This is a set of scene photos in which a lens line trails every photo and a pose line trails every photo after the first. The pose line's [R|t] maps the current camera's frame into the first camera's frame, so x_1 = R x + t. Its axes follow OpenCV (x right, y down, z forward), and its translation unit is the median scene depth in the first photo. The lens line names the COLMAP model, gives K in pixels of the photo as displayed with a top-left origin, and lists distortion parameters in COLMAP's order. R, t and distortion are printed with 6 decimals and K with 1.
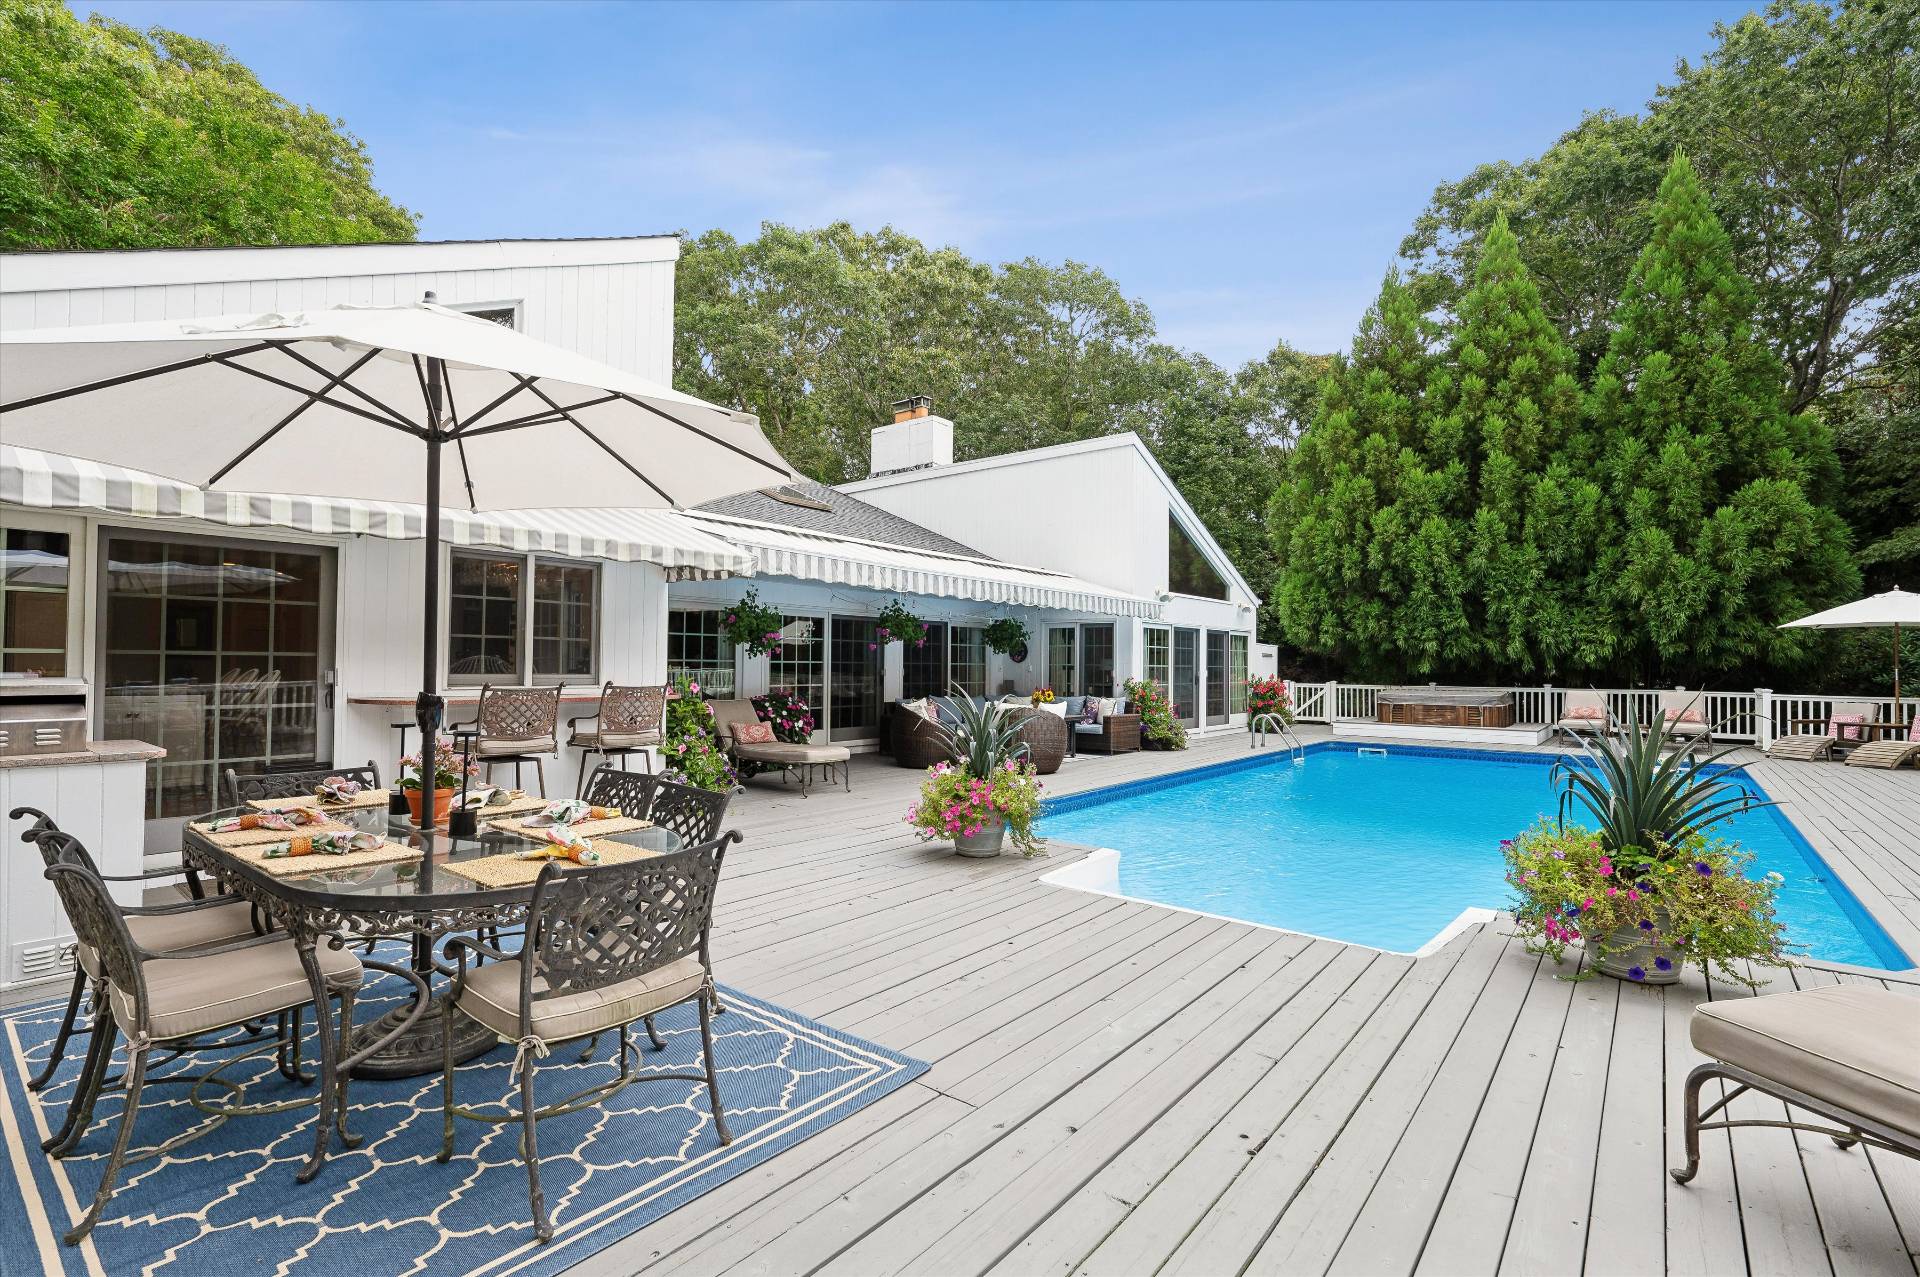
lens RADIAL K [[870.8, 0, 954.4], [0, 870.8, 647.9], [0, 0, 1]] dist [-0.002943, -0.000001]
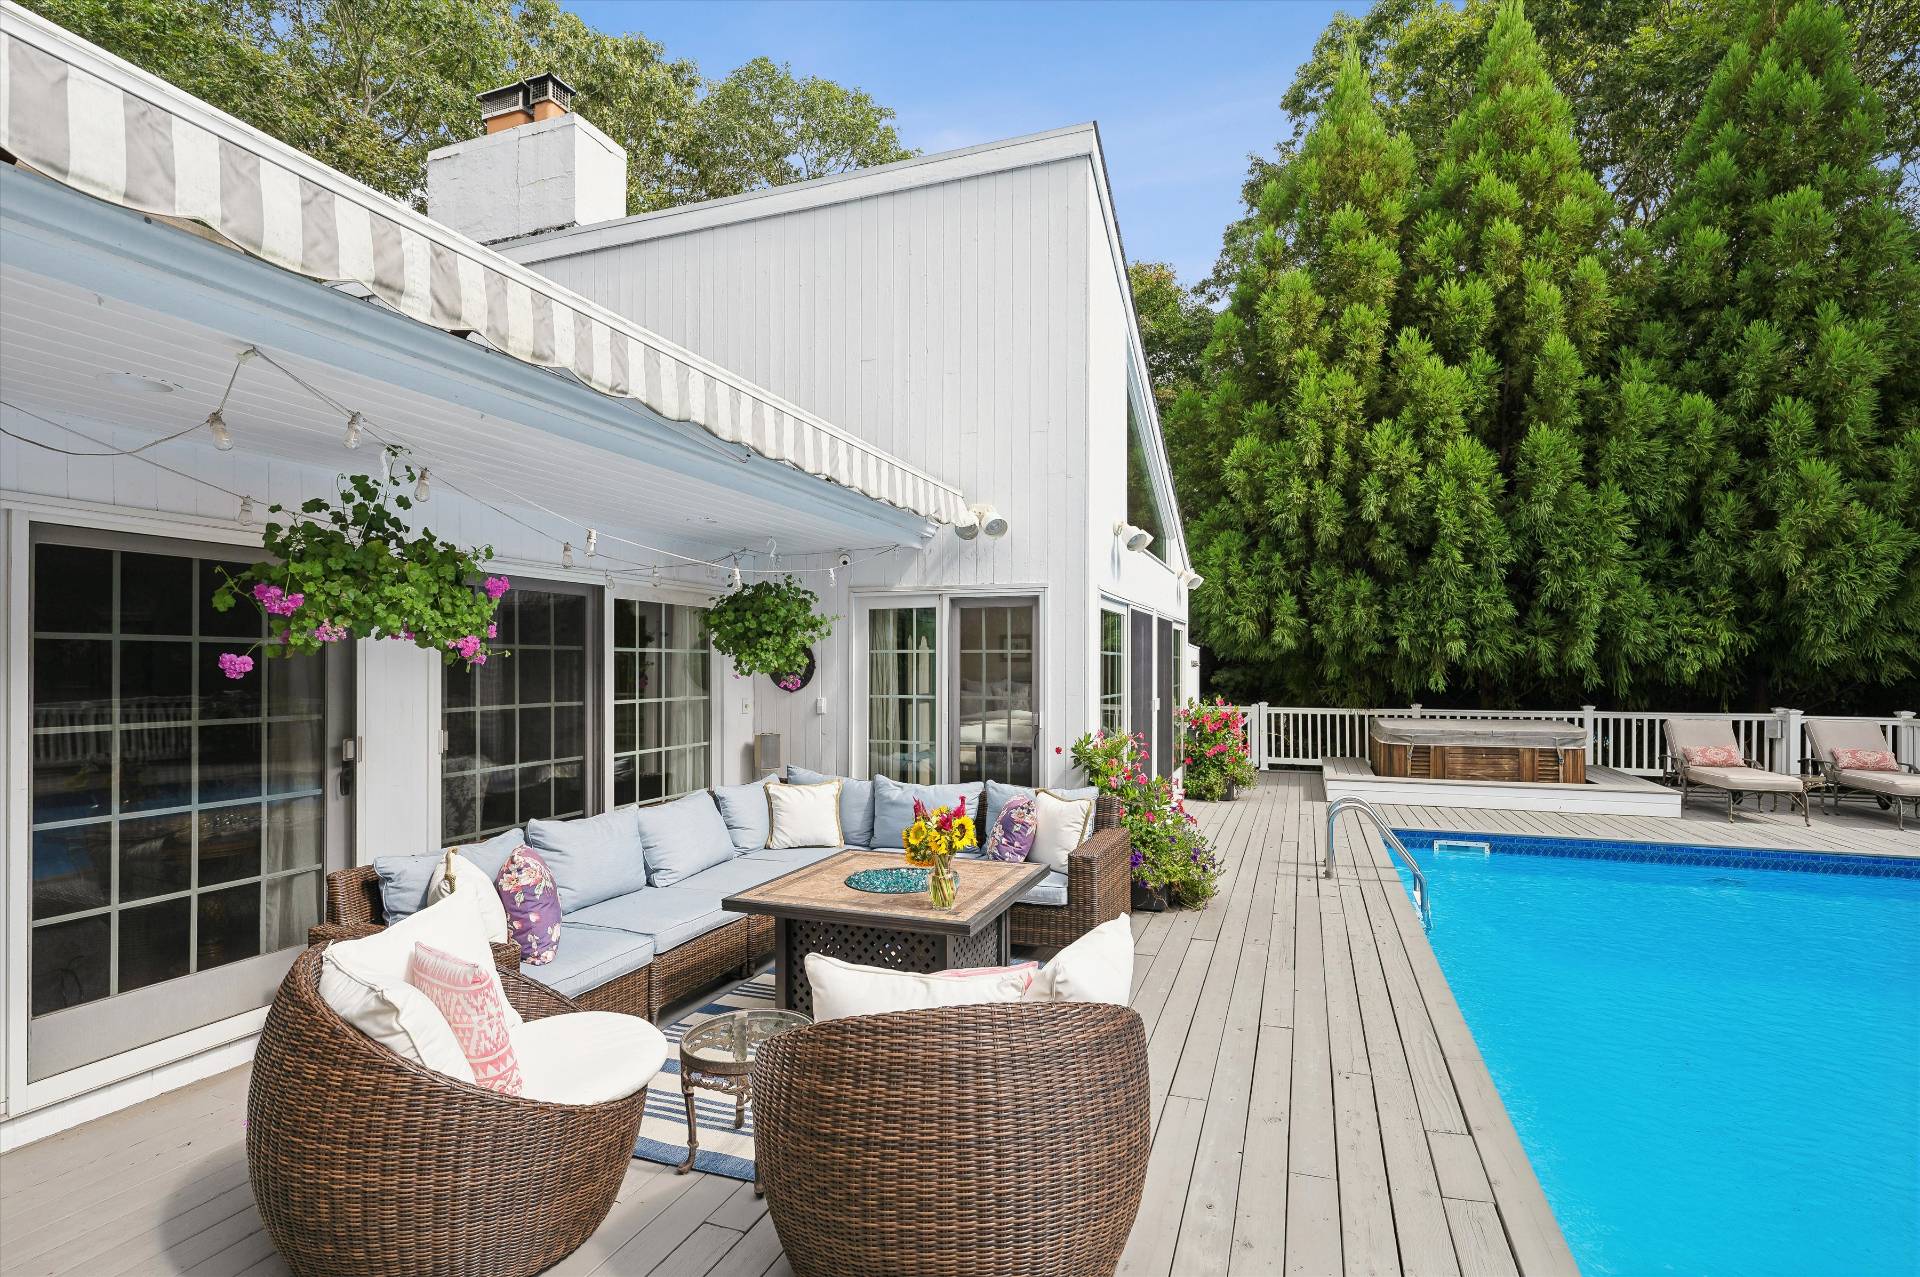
lens RADIAL K [[923.5, 0, 965.8], [0, 923.5, 660.9], [0, 0, 1]] dist [-0.001806, -0.000296]
pose [[0.946795, -0.006472, 0.321772, 0.009493], [0.001290, 0.999866, 0.016316, -0.004396], [-0.321834, -0.015033, 0.946677, 0.499290]]
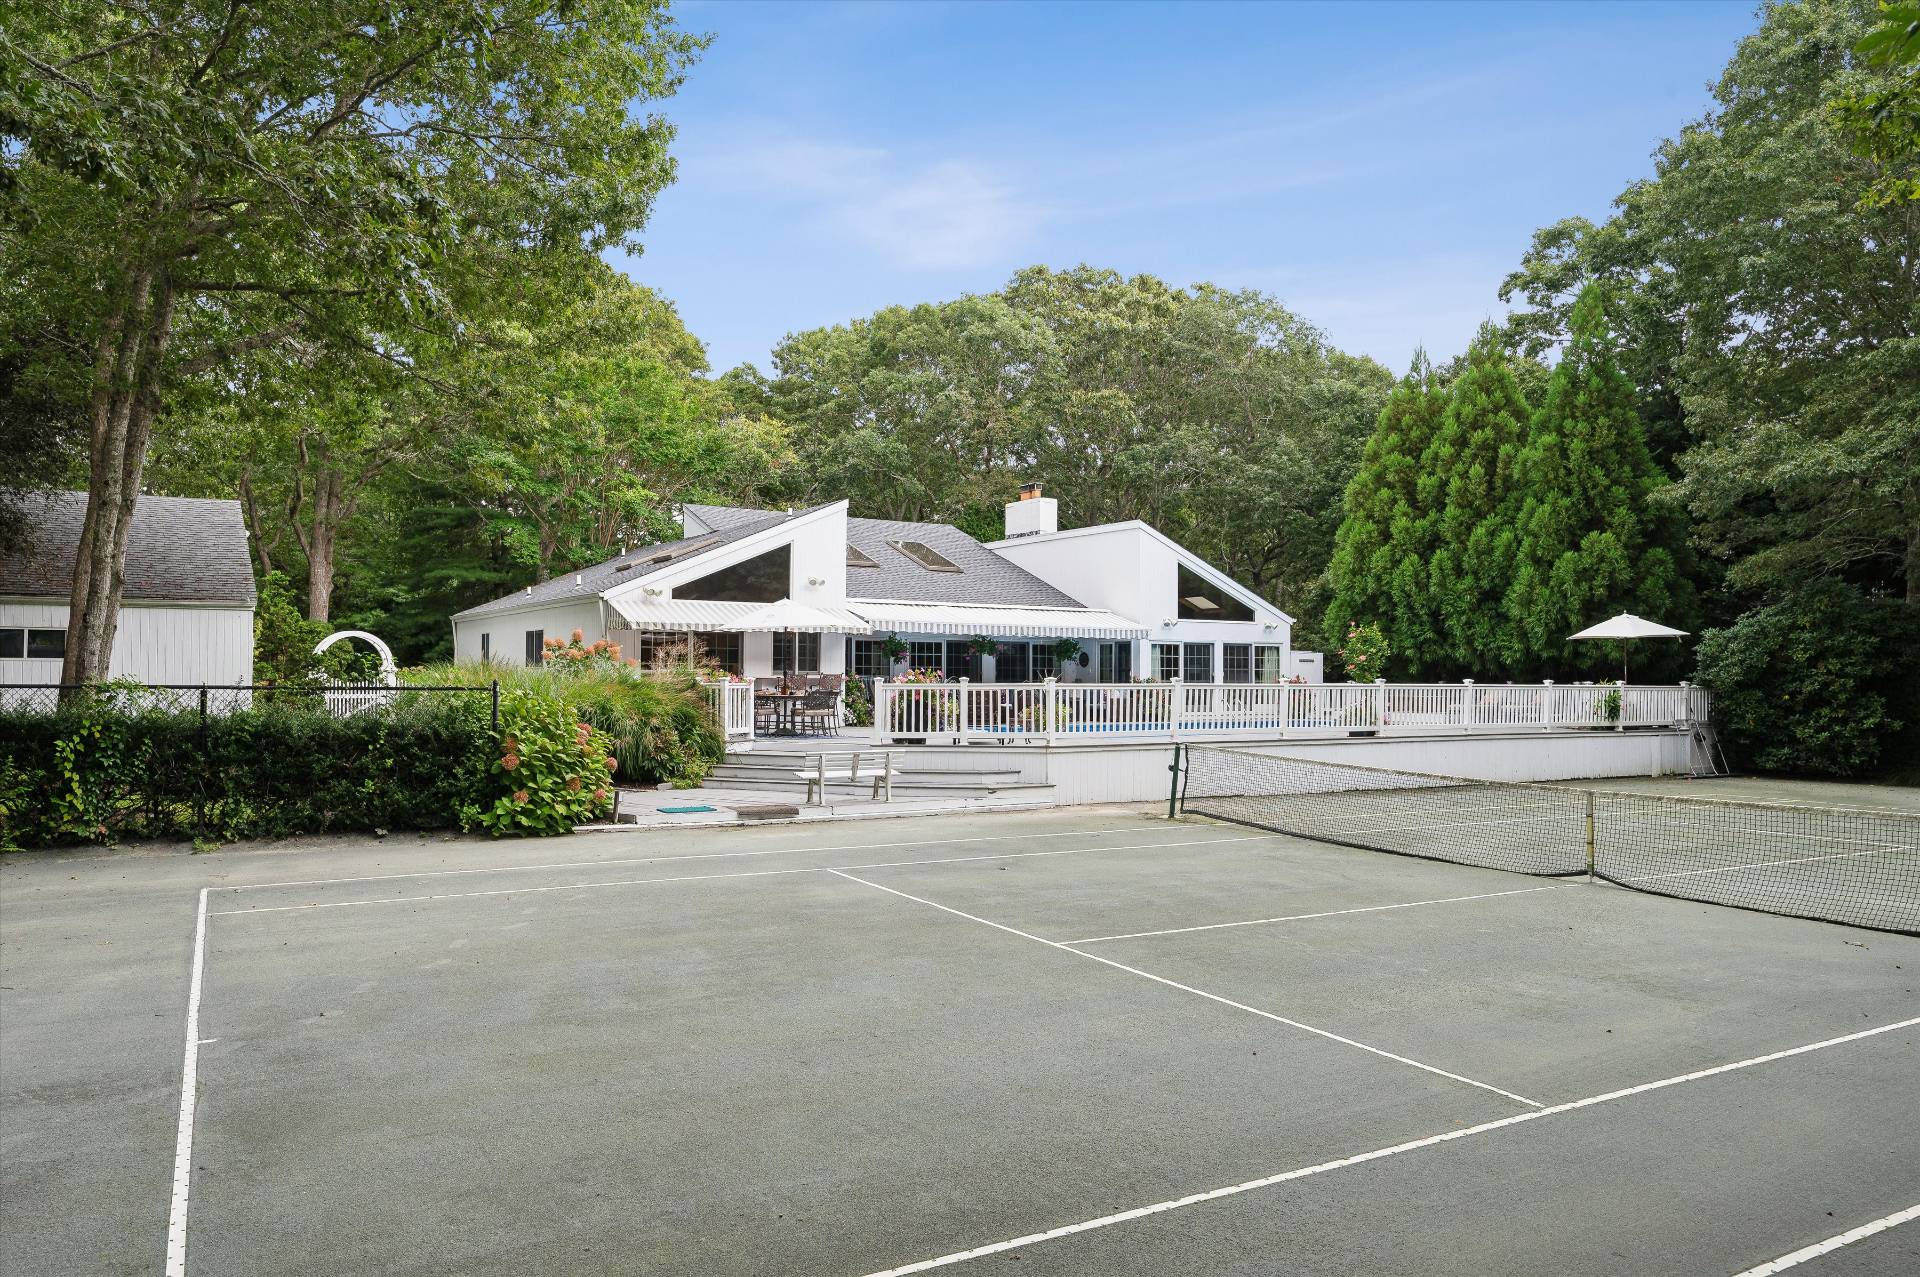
lens RADIAL K [[1245.9, 0, 960.0], [0, 1245.9, 638.5], [0, 0, 1]] dist [-0.000963, -0.000381]
pose [[0.954785, -0.015272, -0.296904, 0.461674], [0.011246, 0.999820, -0.015262, -0.002354], [0.297084, 0.011233, 0.954785, -1.023810]]
